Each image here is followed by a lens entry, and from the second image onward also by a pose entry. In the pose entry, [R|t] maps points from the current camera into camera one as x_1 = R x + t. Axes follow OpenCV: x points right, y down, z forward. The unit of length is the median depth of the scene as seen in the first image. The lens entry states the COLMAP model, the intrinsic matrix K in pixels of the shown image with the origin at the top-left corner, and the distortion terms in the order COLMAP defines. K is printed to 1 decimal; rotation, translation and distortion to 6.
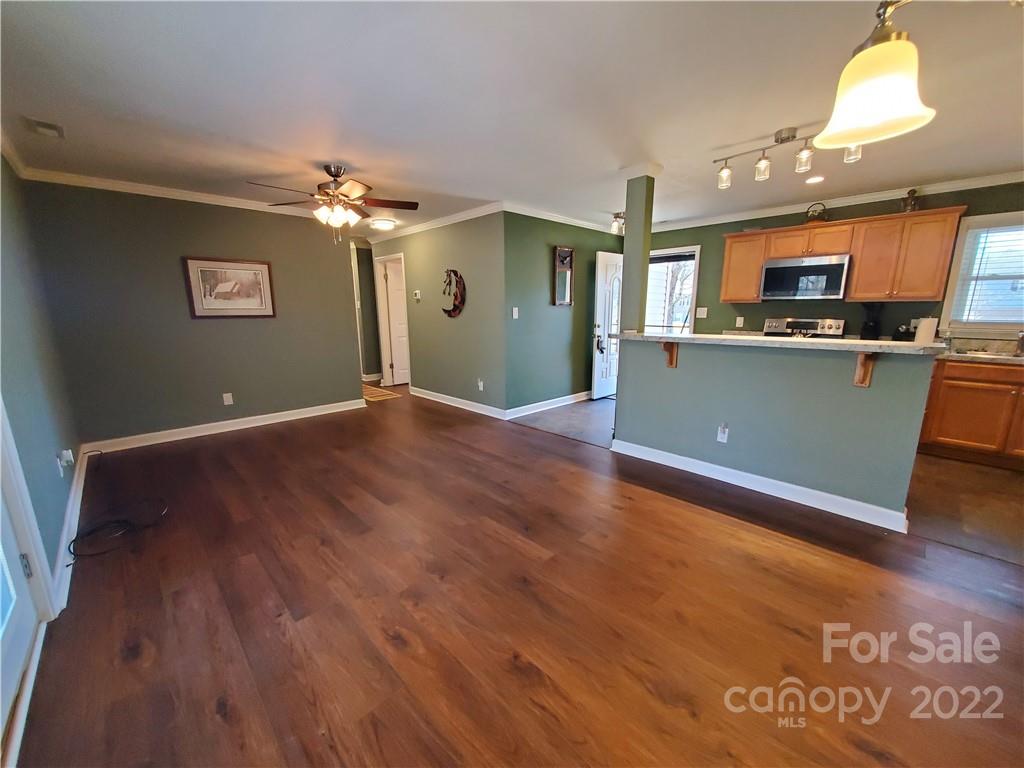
lens RADIAL K [[406.9, 0, 515.6], [0, 406.9, 392.8], [0, 0, 1]] dist [0.000113, -0.000131]
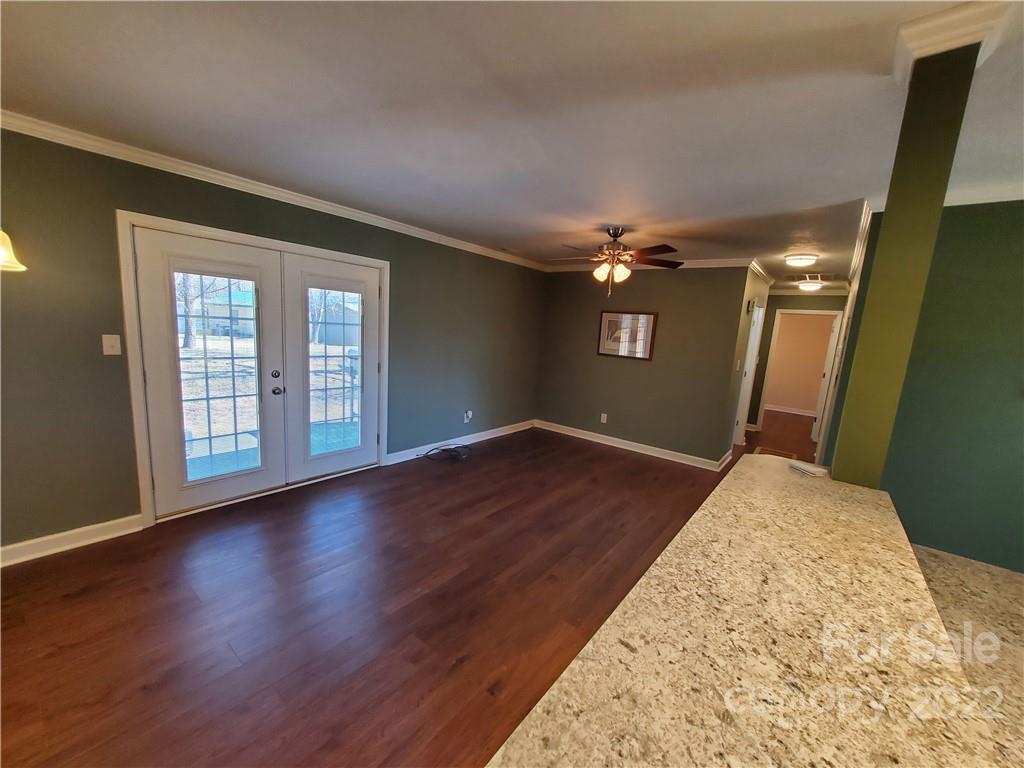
lens RADIAL K [[403.8, 0, 514.3], [0, 403.8, 393.5], [0, 0, 1]] dist [0.000471, -0.000168]
pose [[0.133909, 0.172808, -0.975810, 0.564127], [-0.273568, 0.952862, 0.131203, -0.174612], [0.952485, 0.249382, 0.174872, 0.575692]]
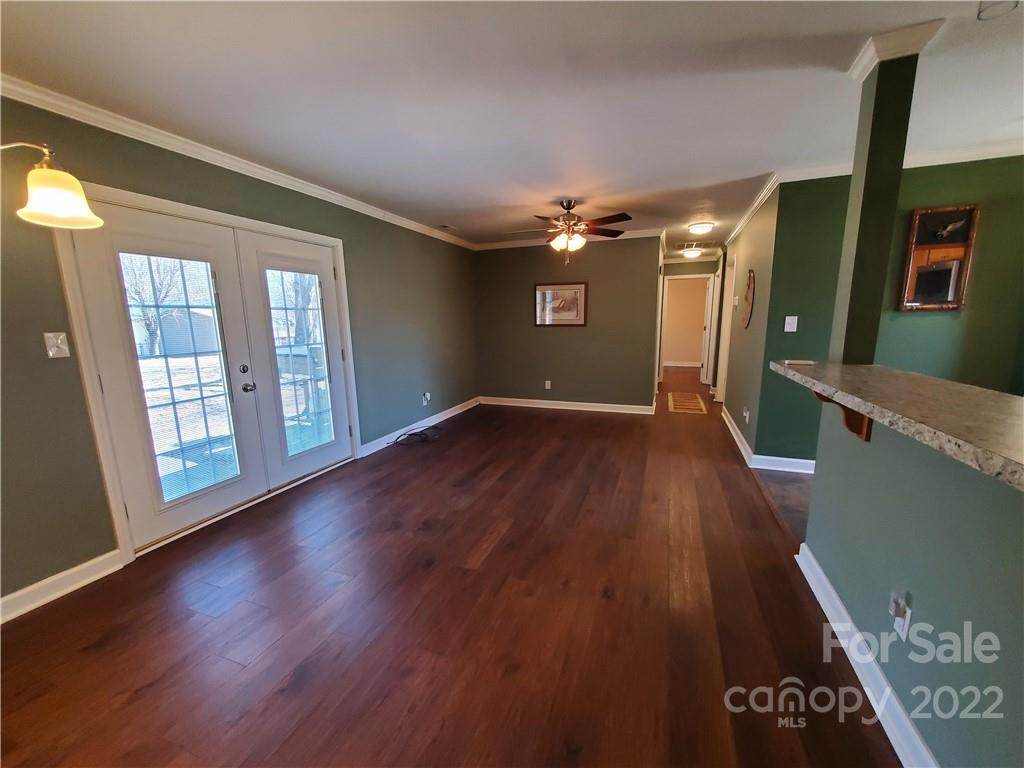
lens RADIAL K [[403.8, 0, 514.3], [0, 403.8, 393.5], [0, 0, 1]] dist [0.000471, -0.000168]
pose [[0.421689, 0.160869, -0.892356, 0.548918], [-0.174504, 0.980137, 0.094230, -0.075738], [0.889790, 0.115984, 0.441385, 0.351607]]
